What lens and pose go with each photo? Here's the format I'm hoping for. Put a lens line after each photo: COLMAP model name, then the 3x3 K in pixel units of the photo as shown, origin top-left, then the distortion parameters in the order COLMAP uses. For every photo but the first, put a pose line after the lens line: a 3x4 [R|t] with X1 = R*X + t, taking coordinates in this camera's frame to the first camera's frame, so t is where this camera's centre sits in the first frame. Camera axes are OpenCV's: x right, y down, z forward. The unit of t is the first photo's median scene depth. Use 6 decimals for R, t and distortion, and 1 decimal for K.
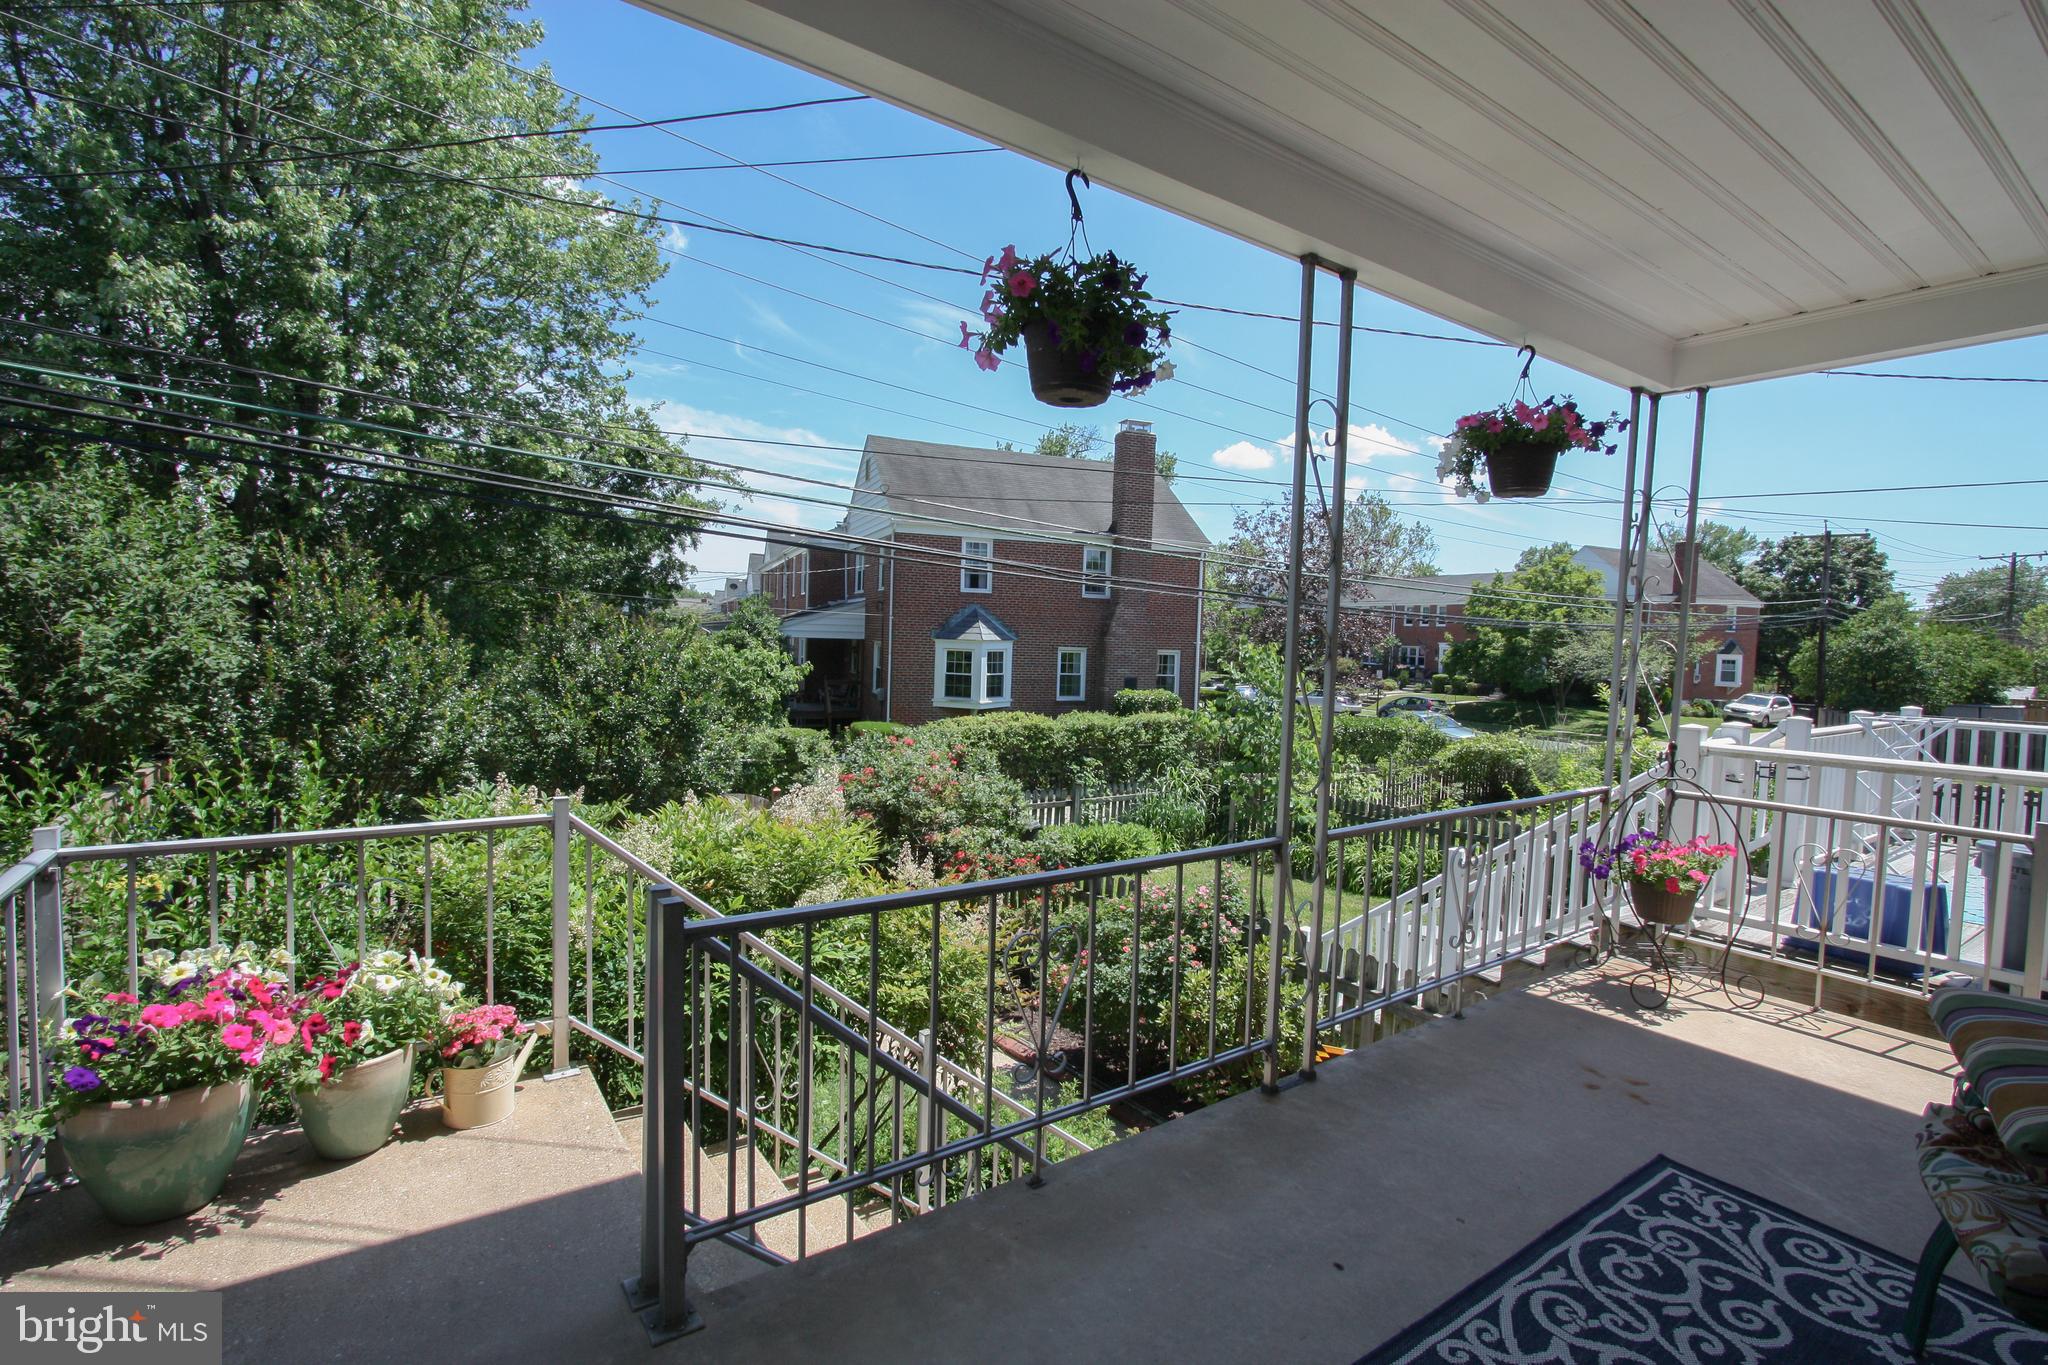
lens RADIAL K [[946.7, 0, 1014.4], [0, 946.7, 687.0], [0, 0, 1]] dist [-0.022097, 0.004912]
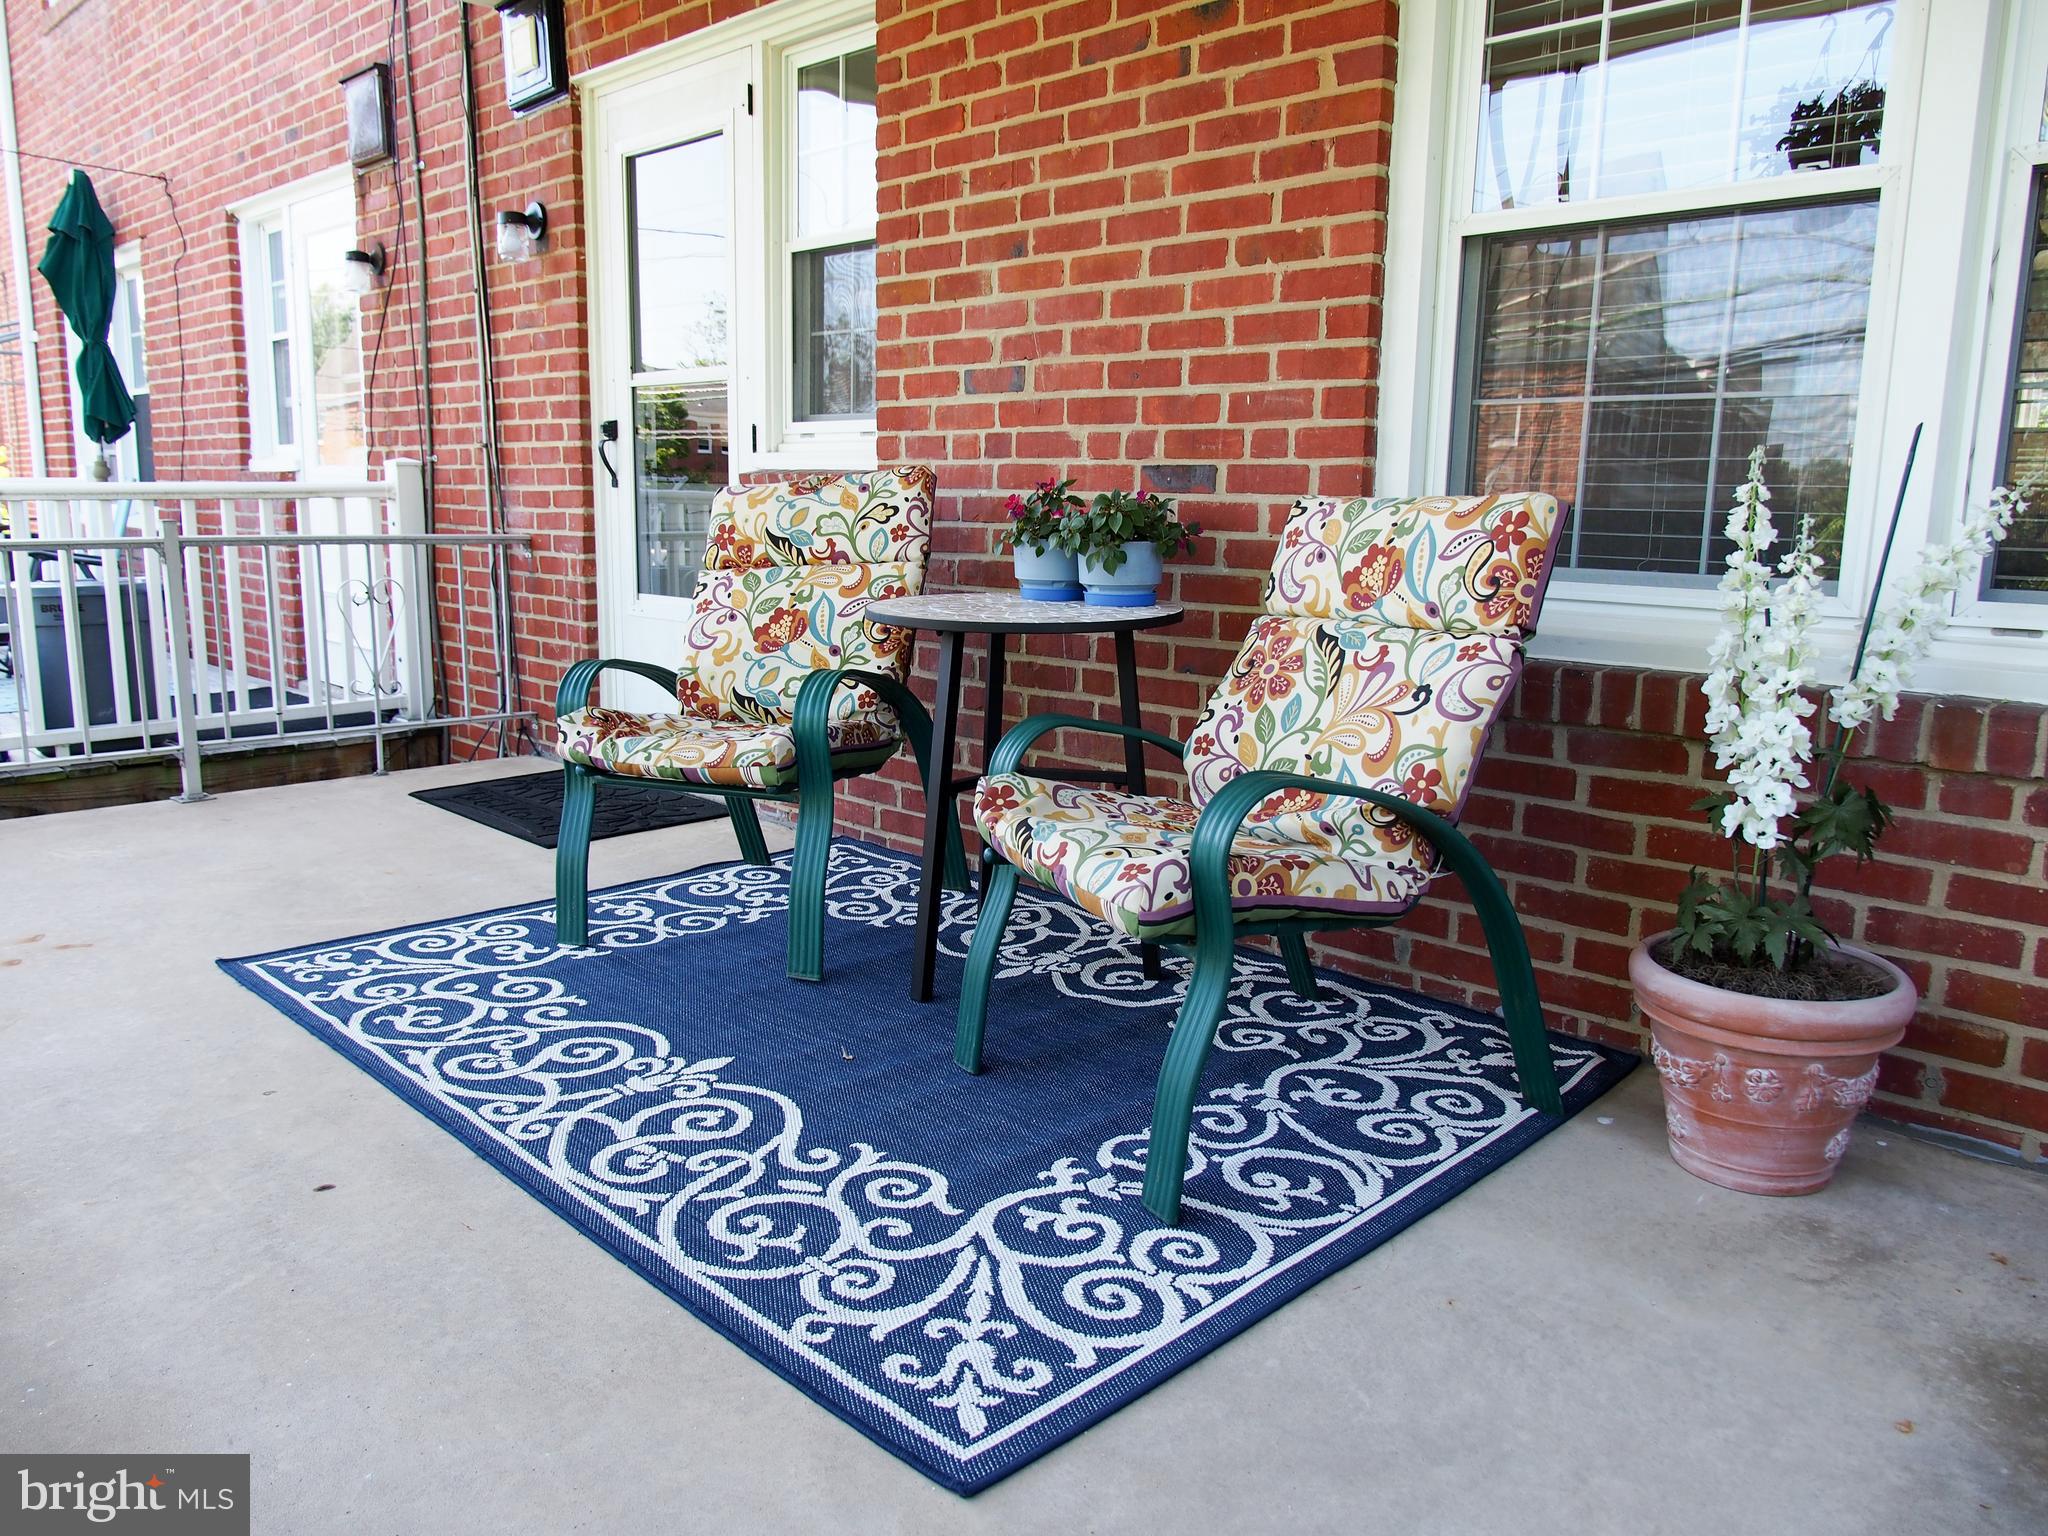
lens RADIAL K [[1474.9, 0, 1023.3], [0, 1474.9, 762.7], [0, 0, 1]] dist [-0.013499, -0.003440]
pose [[-0.183531, -0.207733, 0.960814, -0.603602], [0.035723, 0.975361, 0.217702, 0.141208], [-0.982365, 0.074278, -0.171589, 0.670366]]
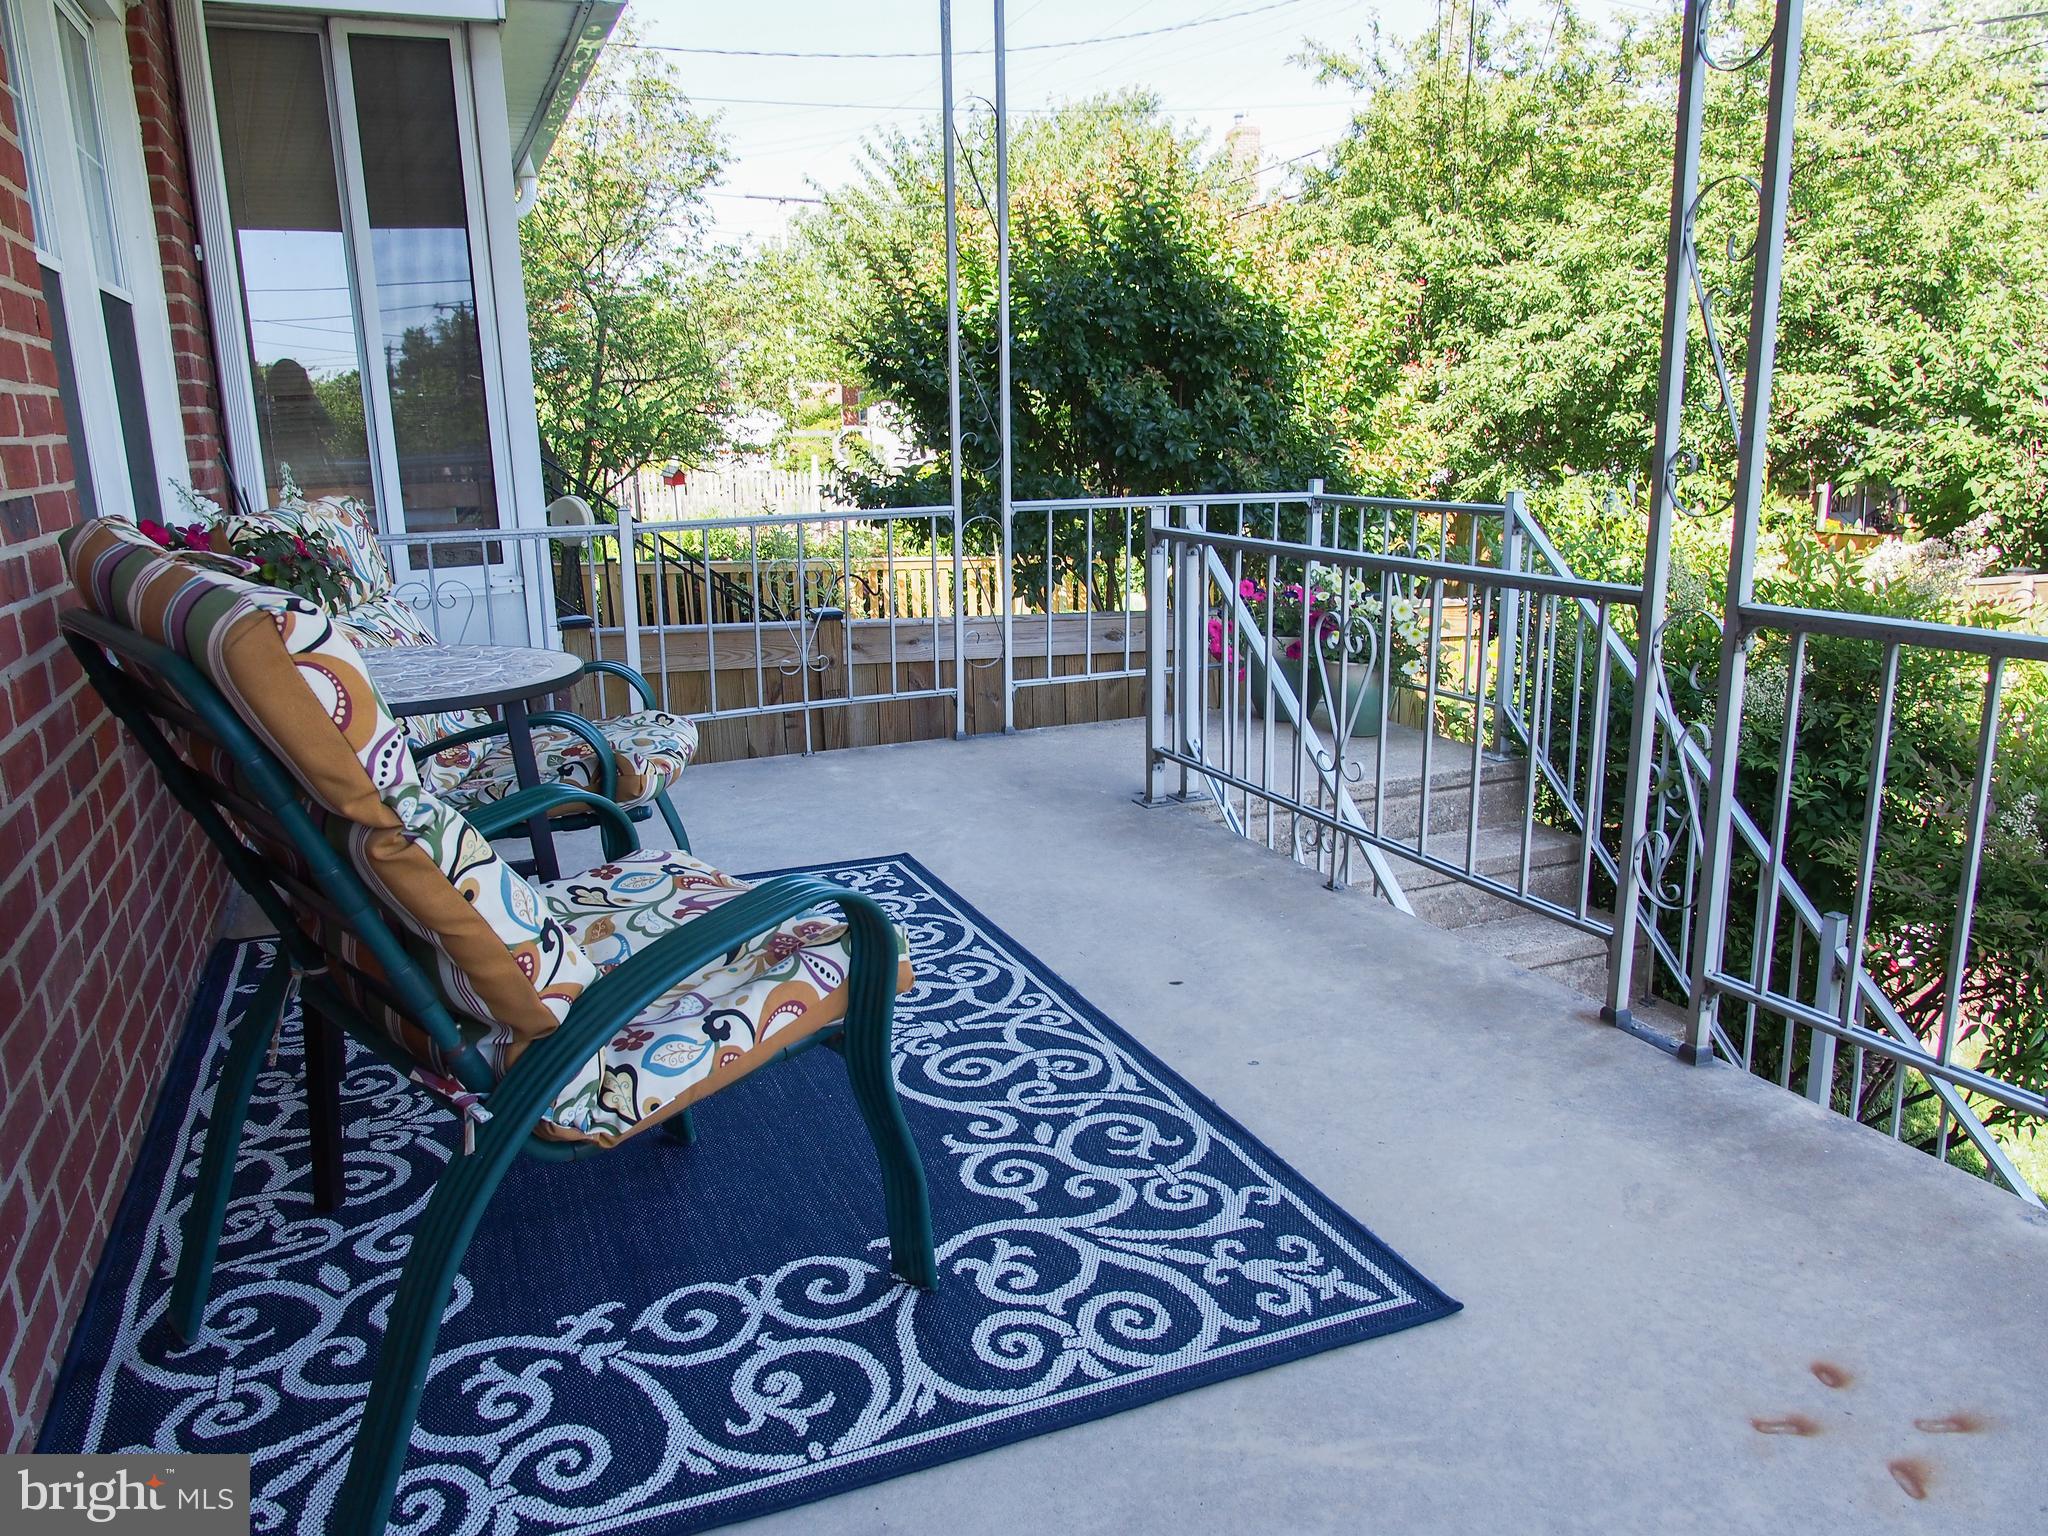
lens RADIAL K [[1474.9, 0, 1023.3], [0, 1474.9, 768.7], [0, 0, 1]] dist [-0.013499, -0.003440]
pose [[-0.212213, 0.204512, -0.955584, 1.622013], [-0.035709, 0.975580, 0.216721, 0.120421], [0.976571, 0.080114, -0.199728, 1.090085]]
